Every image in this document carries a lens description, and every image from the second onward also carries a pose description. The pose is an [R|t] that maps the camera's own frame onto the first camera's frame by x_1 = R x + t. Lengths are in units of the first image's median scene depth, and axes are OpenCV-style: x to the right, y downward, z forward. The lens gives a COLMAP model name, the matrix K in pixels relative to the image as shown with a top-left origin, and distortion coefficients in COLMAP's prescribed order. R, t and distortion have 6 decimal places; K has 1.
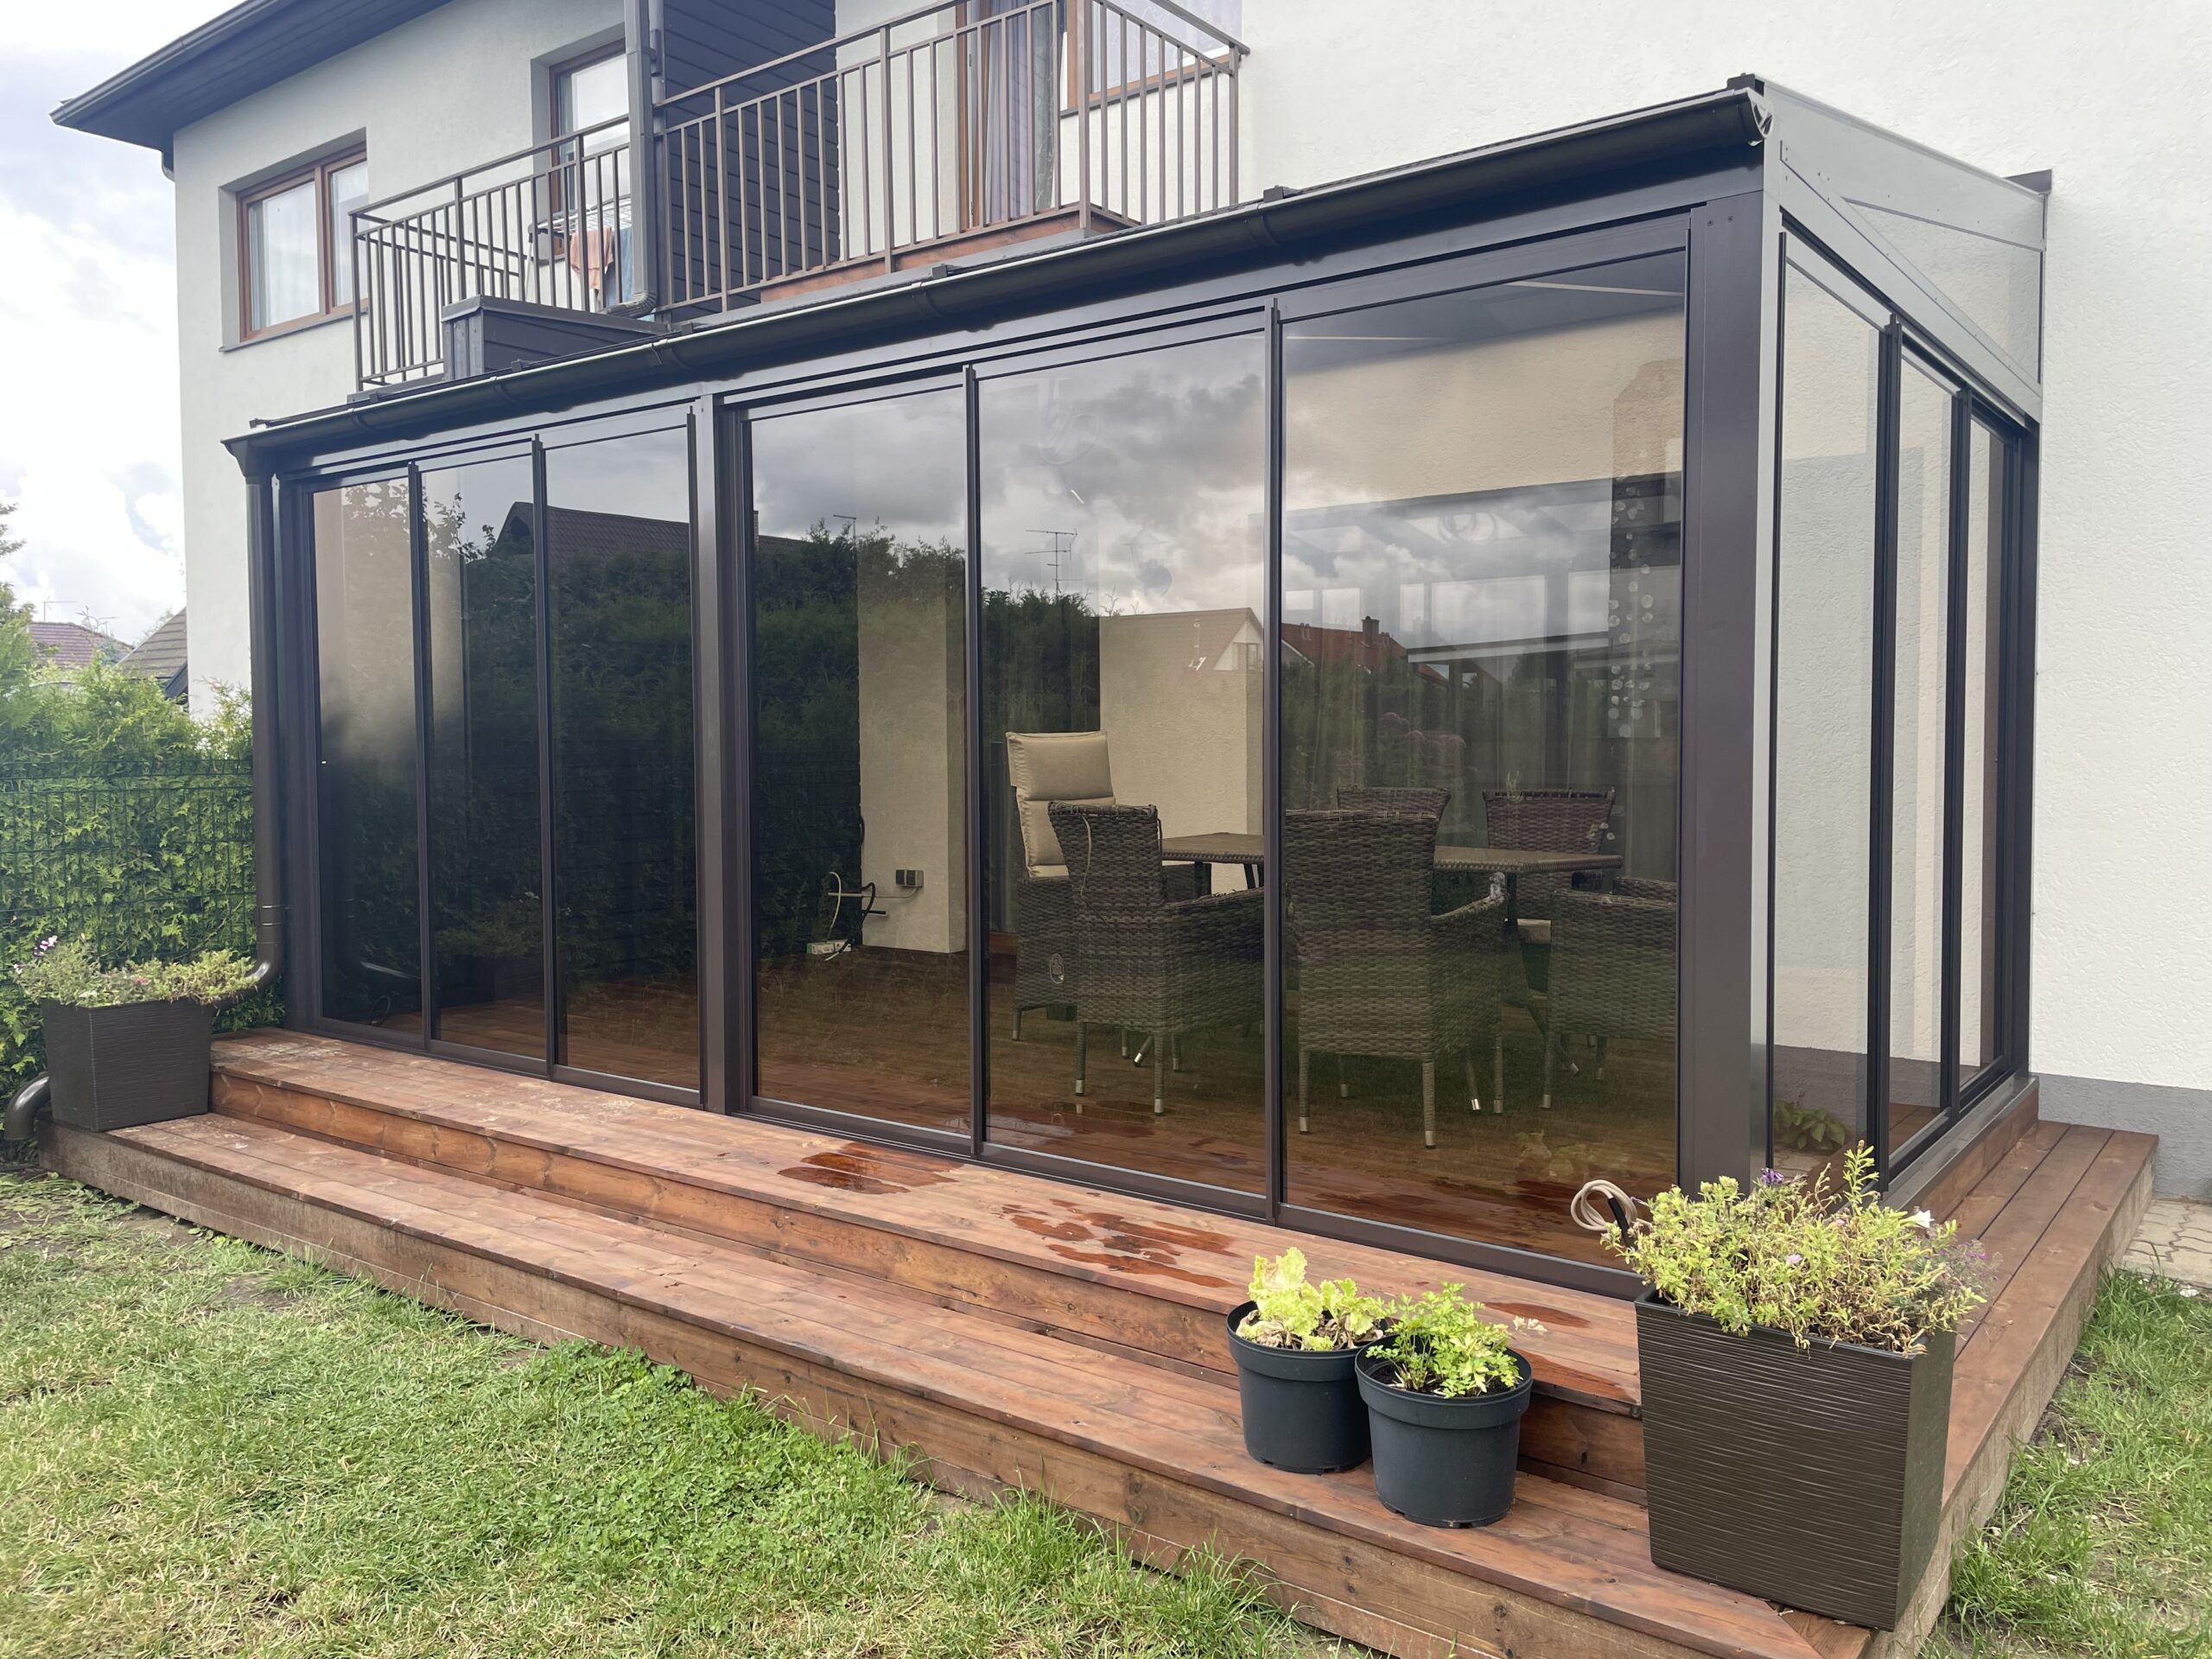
lens RADIAL K [[1723.0, 0, 1101.9], [0, 1723.0, 832.1], [0, 0, 1]] dist [0.017391, 0.000707]
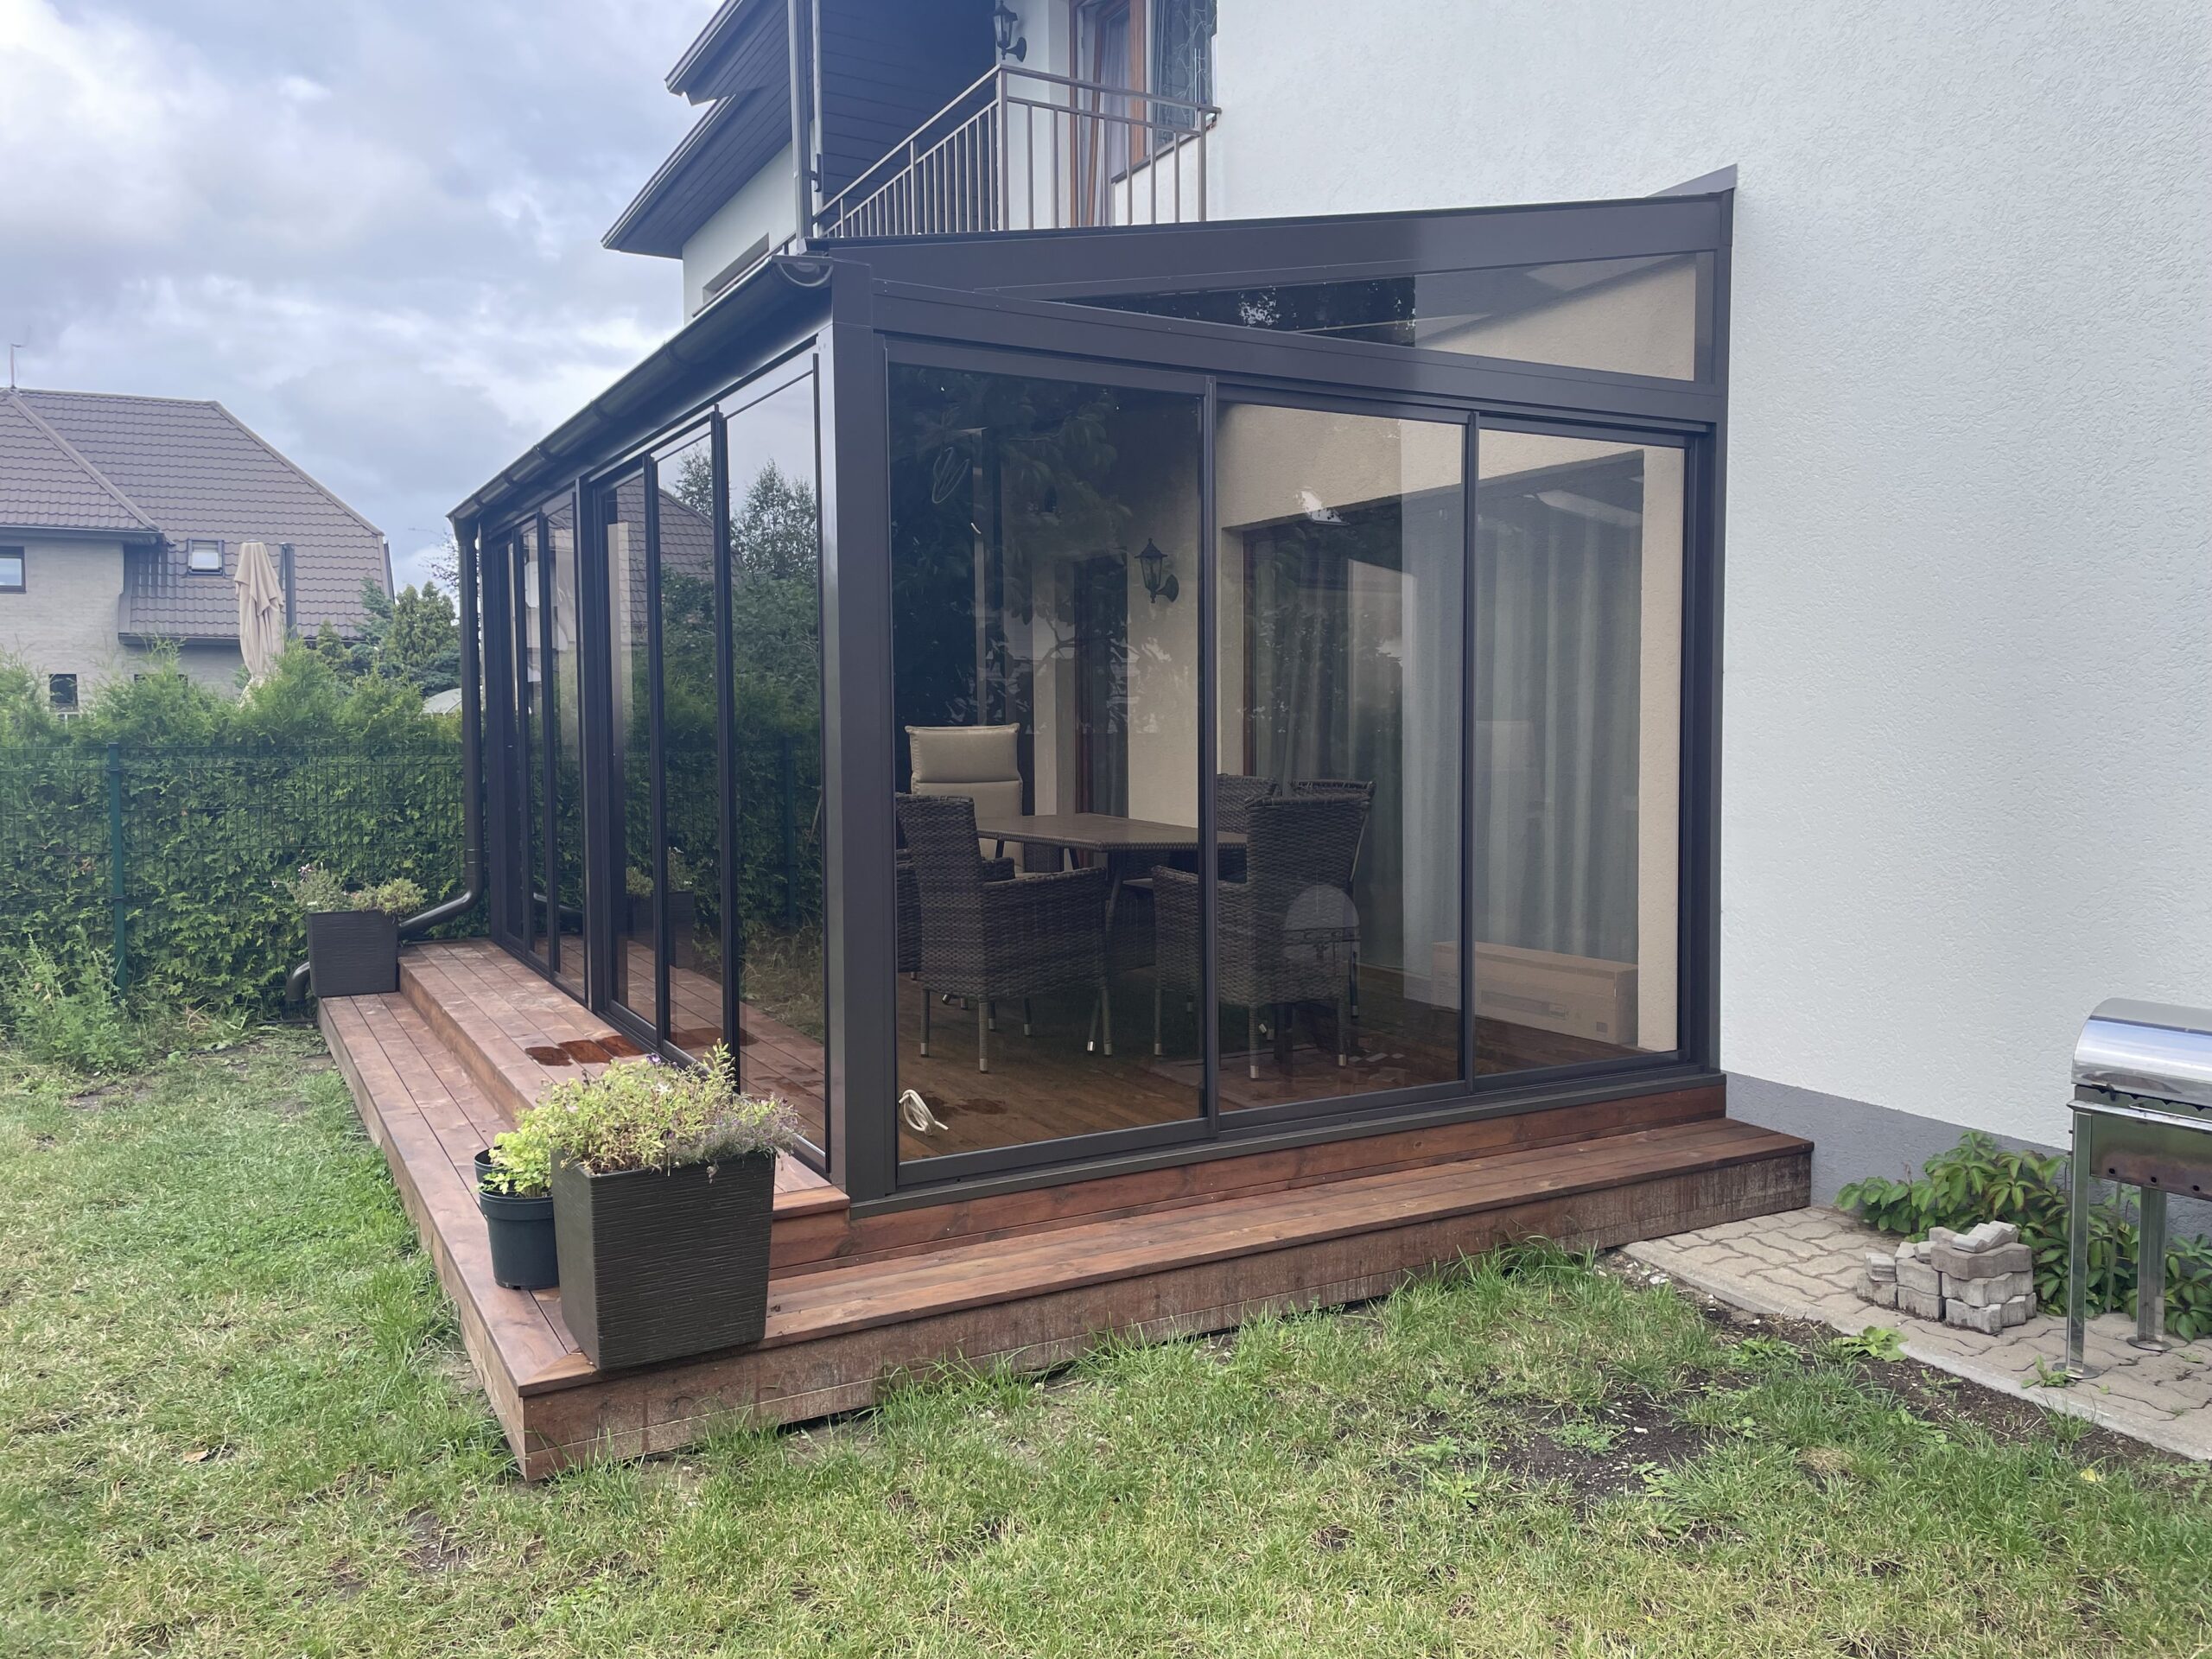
lens RADIAL K [[1723.0, 0, 1107.4], [0, 1723.0, 840.1], [0, 0, 1]] dist [0.017391, 0.000707]
pose [[0.909409, 0.029837, -0.414831, 0.581075], [-0.023430, 0.999515, 0.020527, -0.005415], [0.415242, -0.008948, 0.909667, -0.047265]]
